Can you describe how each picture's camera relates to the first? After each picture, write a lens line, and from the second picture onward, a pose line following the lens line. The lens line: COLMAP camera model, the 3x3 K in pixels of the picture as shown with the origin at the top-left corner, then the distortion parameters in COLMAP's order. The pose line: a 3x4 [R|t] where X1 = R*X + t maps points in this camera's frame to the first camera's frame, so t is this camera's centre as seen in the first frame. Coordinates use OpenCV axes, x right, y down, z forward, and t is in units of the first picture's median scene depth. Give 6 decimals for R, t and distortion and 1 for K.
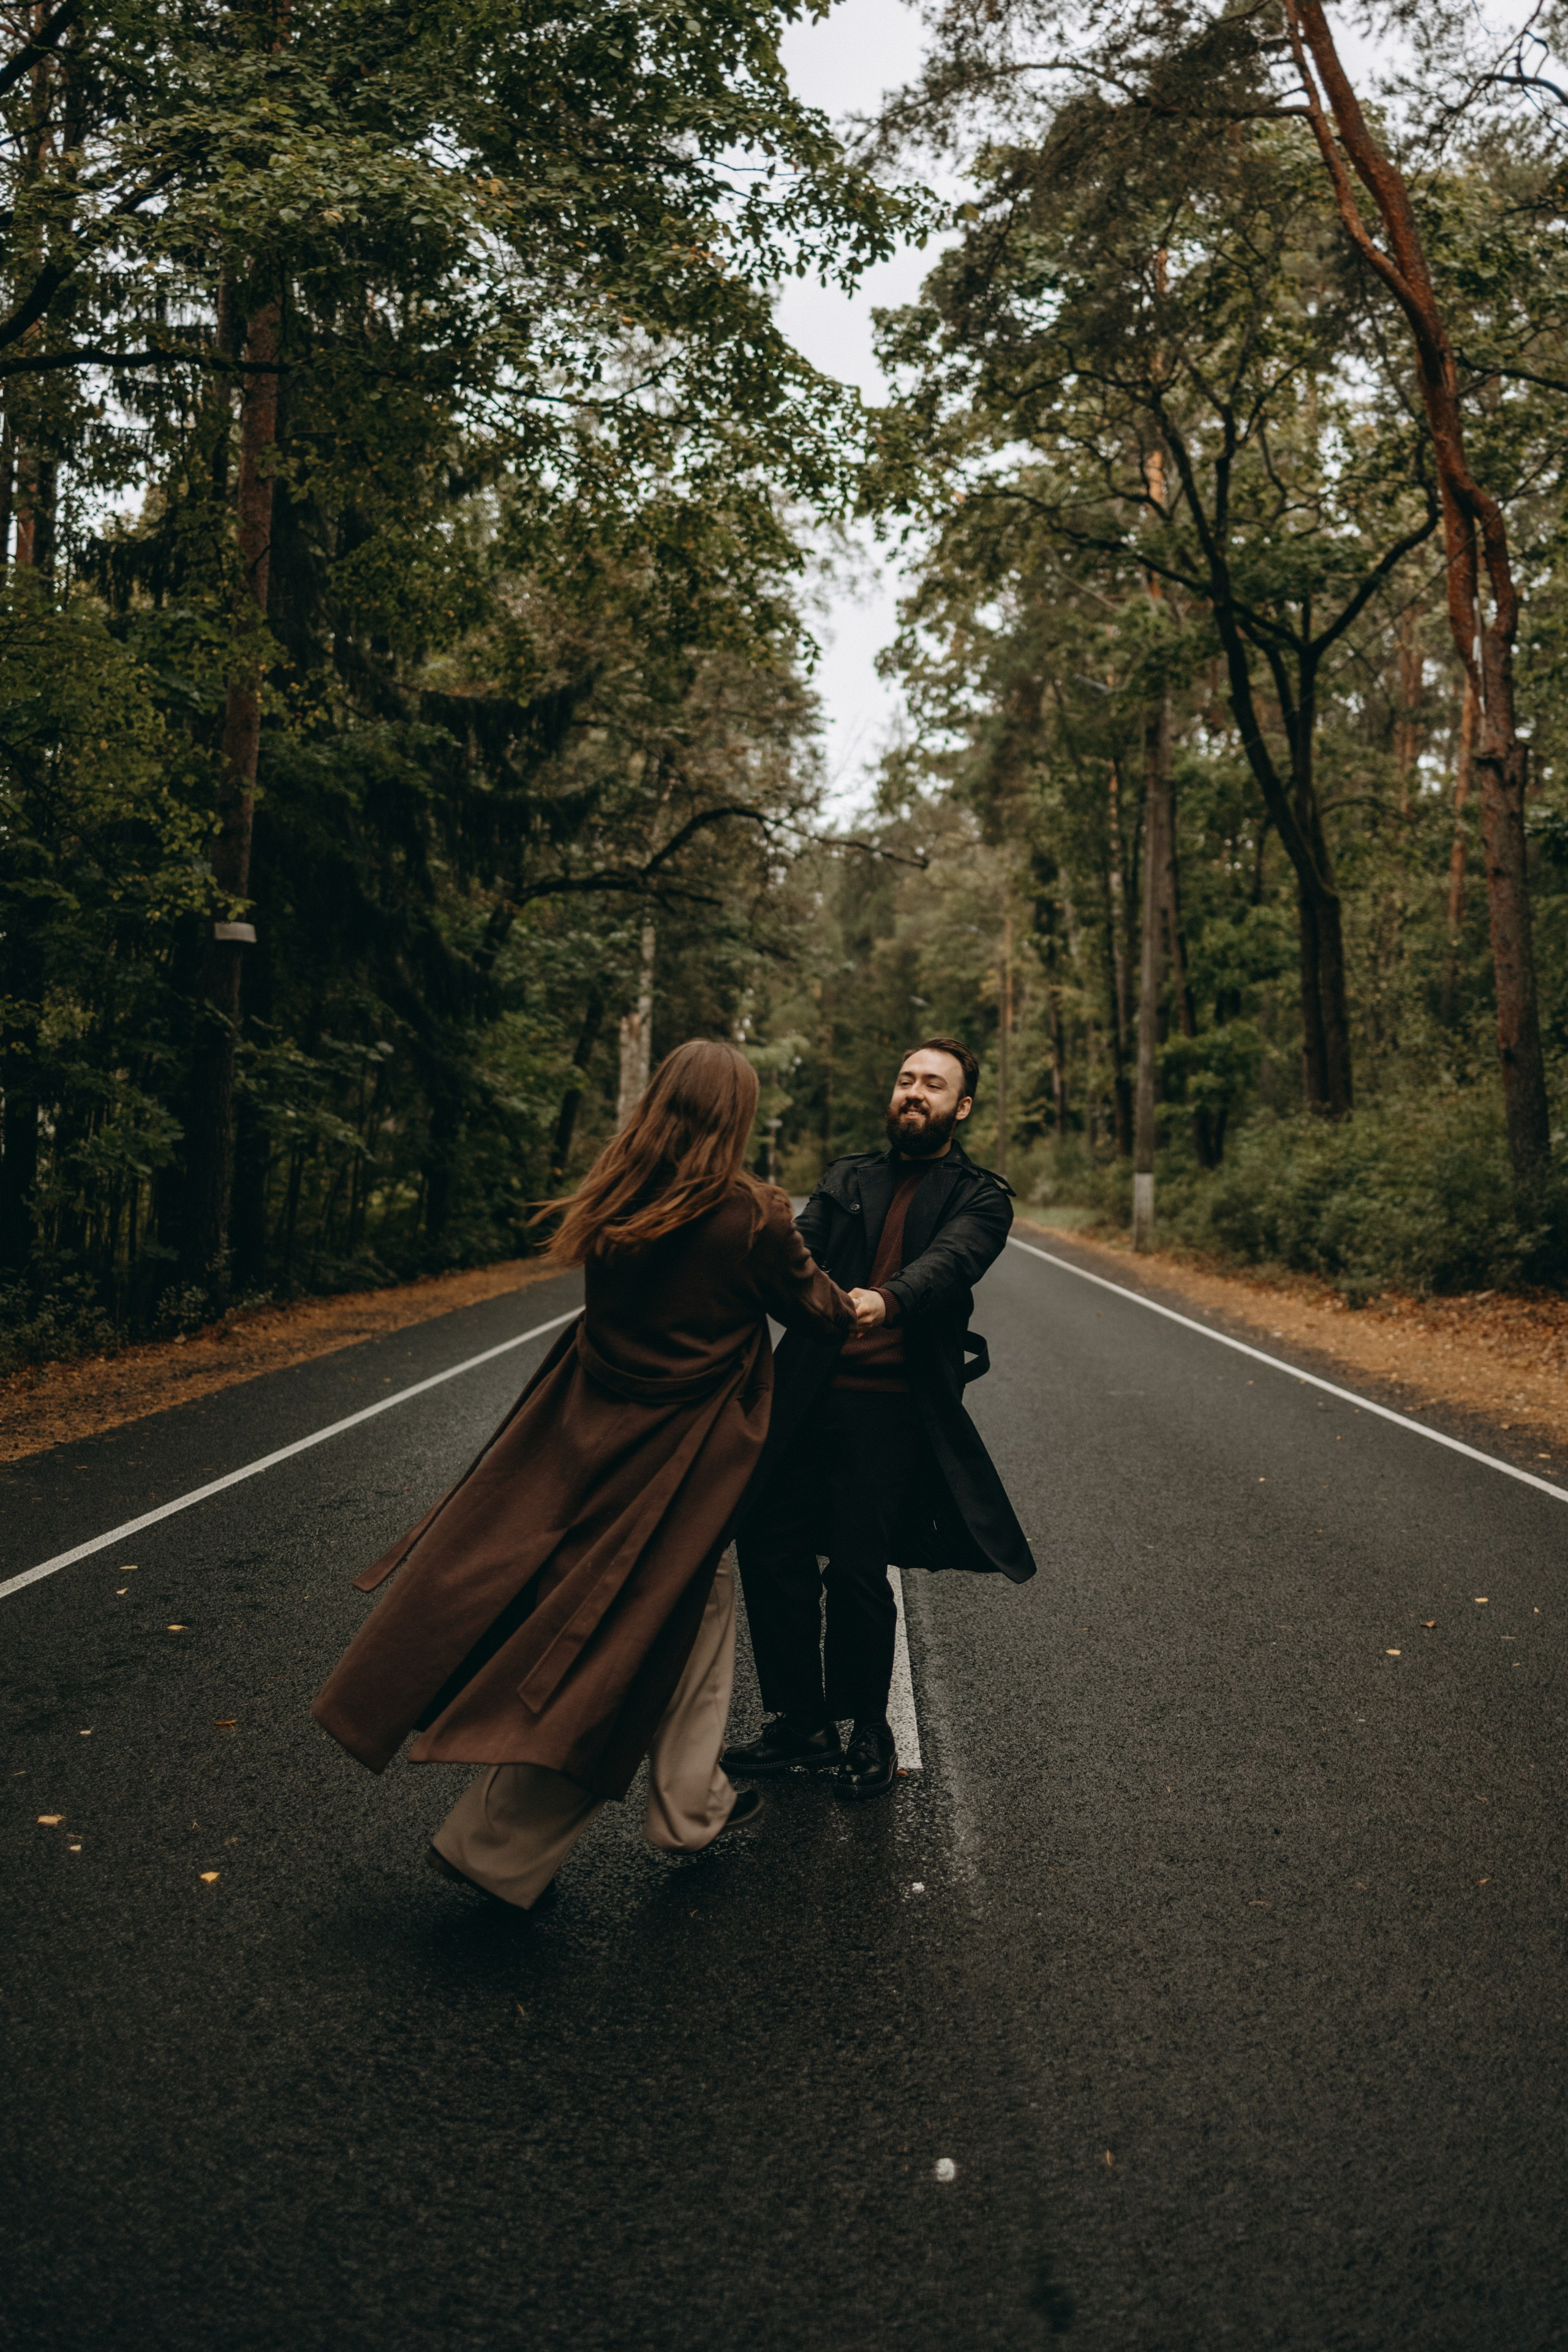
lens RADIAL K [[2391.8, 0, 774.5], [0, 2391.8, 1225.5], [0, 0, 1]] dist [0.124762, -0.004343]
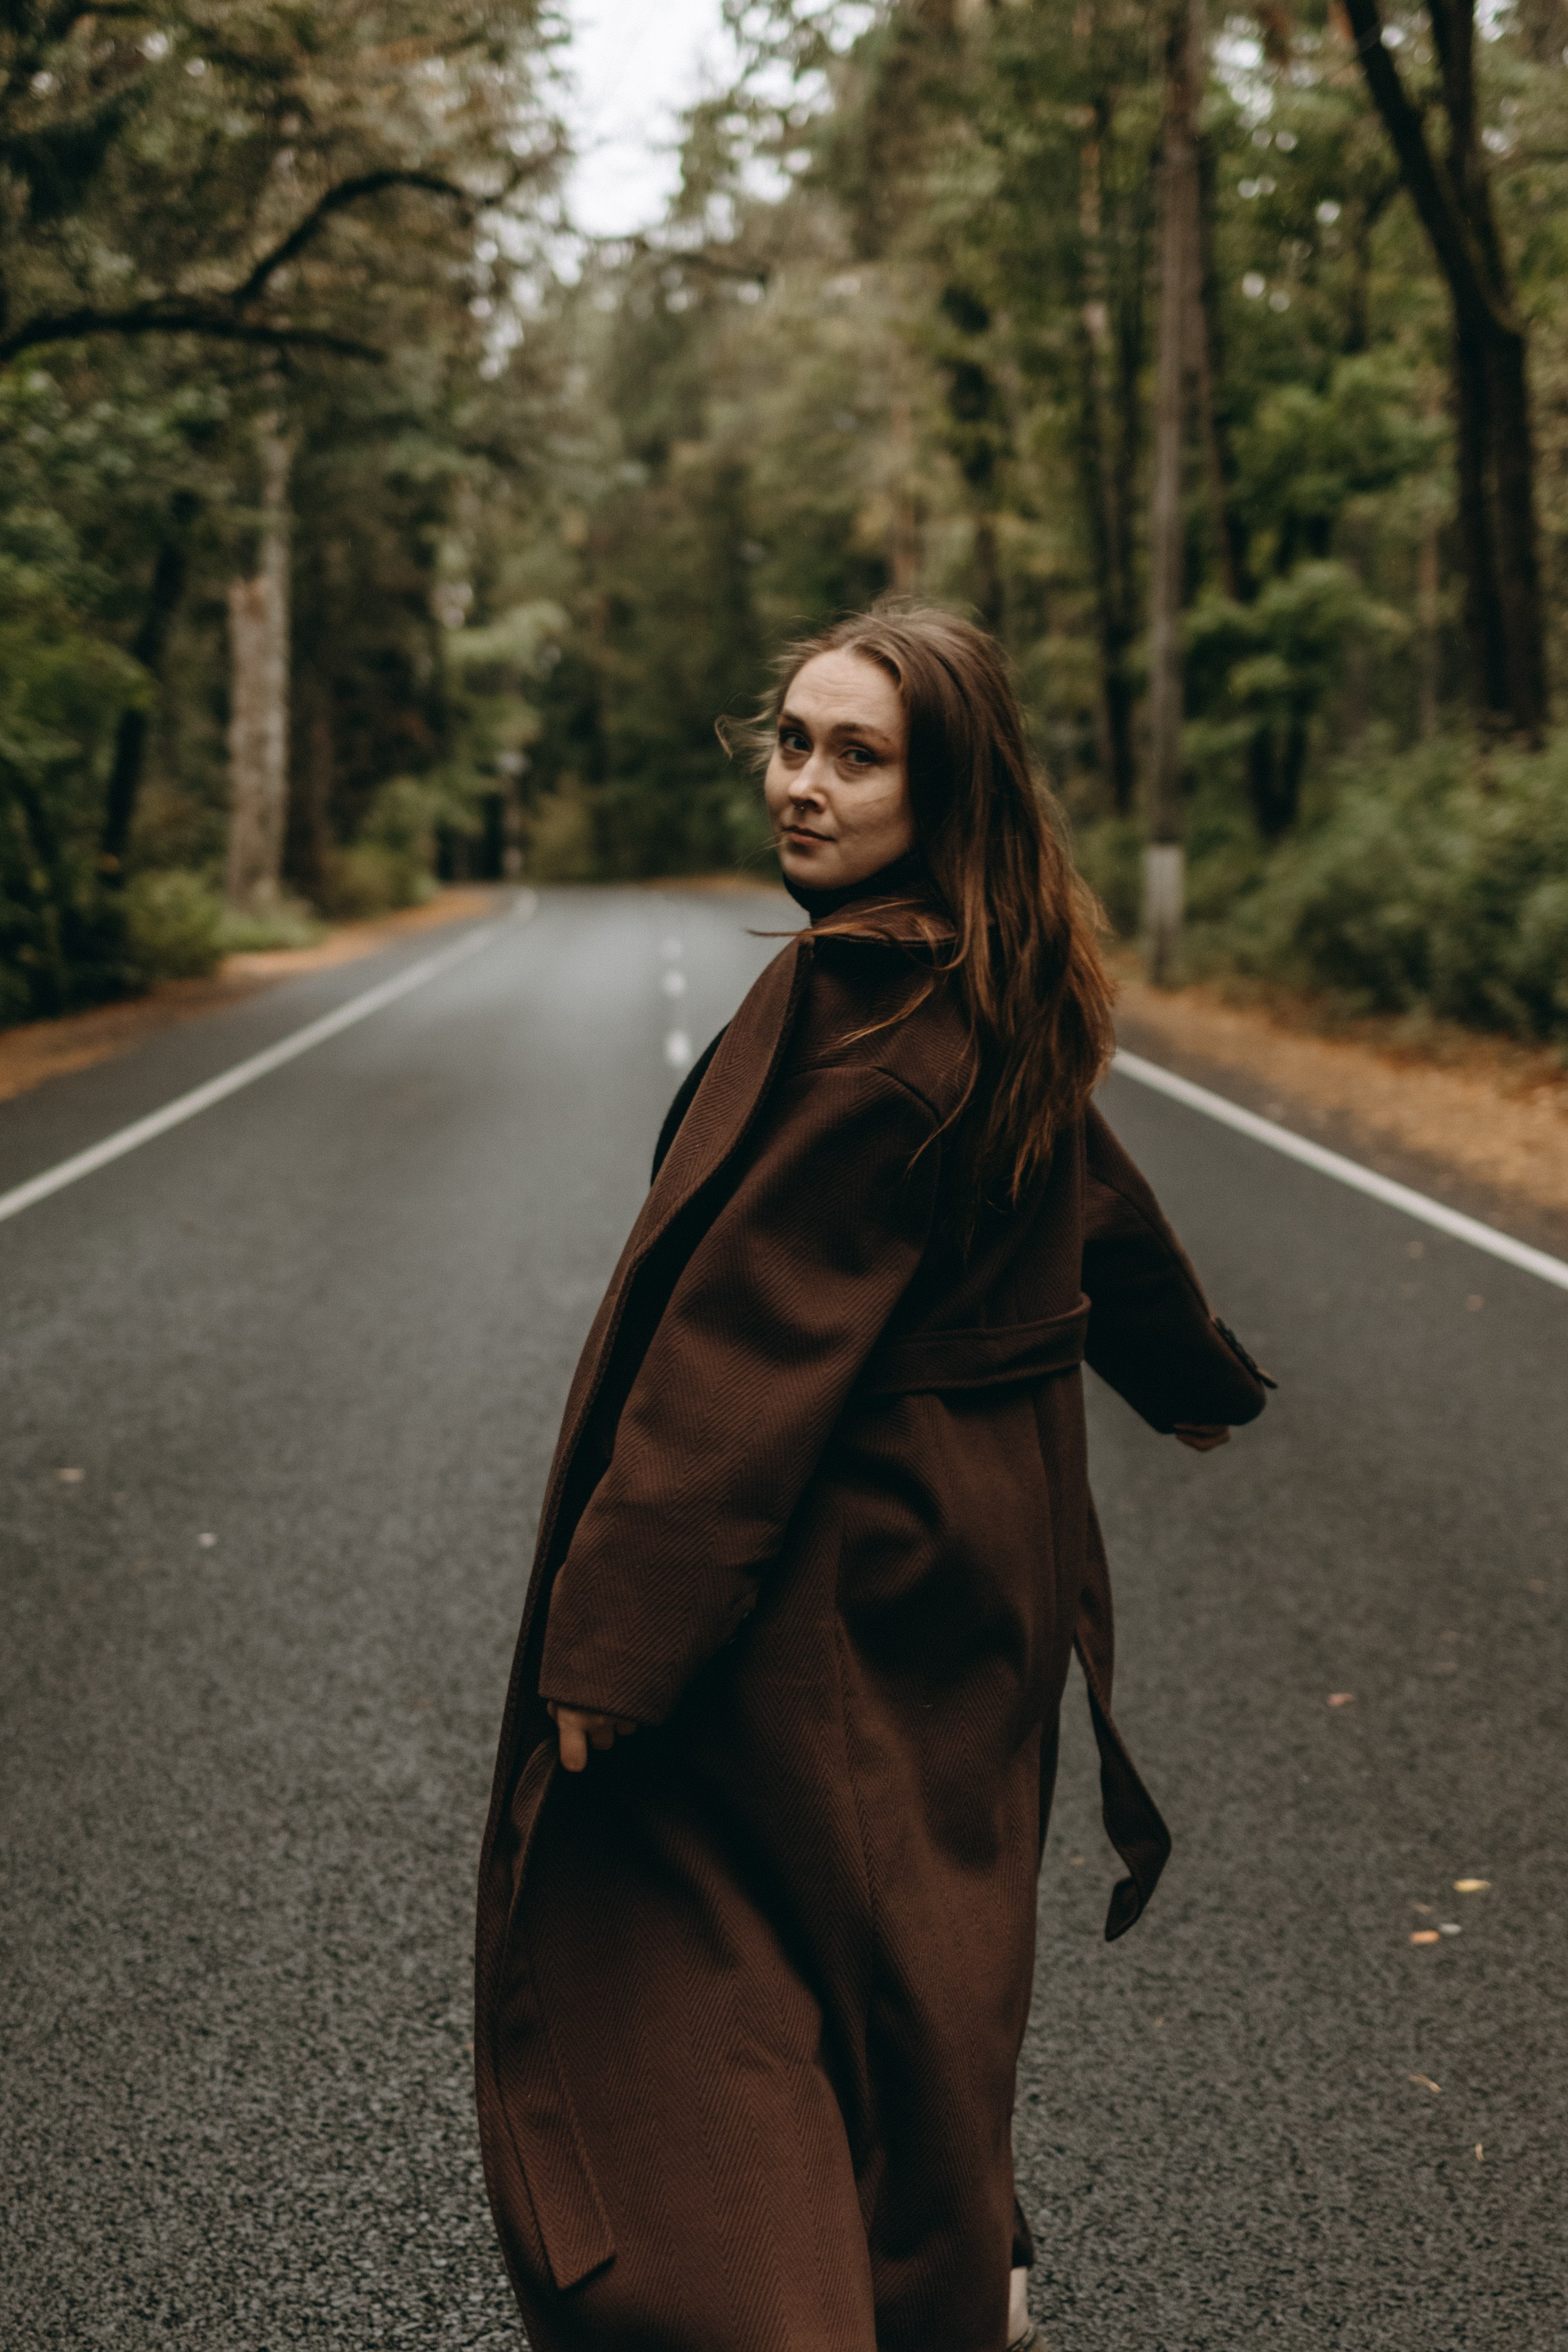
lens RADIAL K [[3751.4, 0, 784.0], [0, 3751.4, 1176.0], [0, 0, 1]] dist [0.053482, 0.033558]
pose [[0.997445, -0.023917, 0.067315, 0.005882], [0.019272, 0.997443, 0.068821, -0.008801], [-0.068789, -0.067348, 0.995355, 0.161609]]
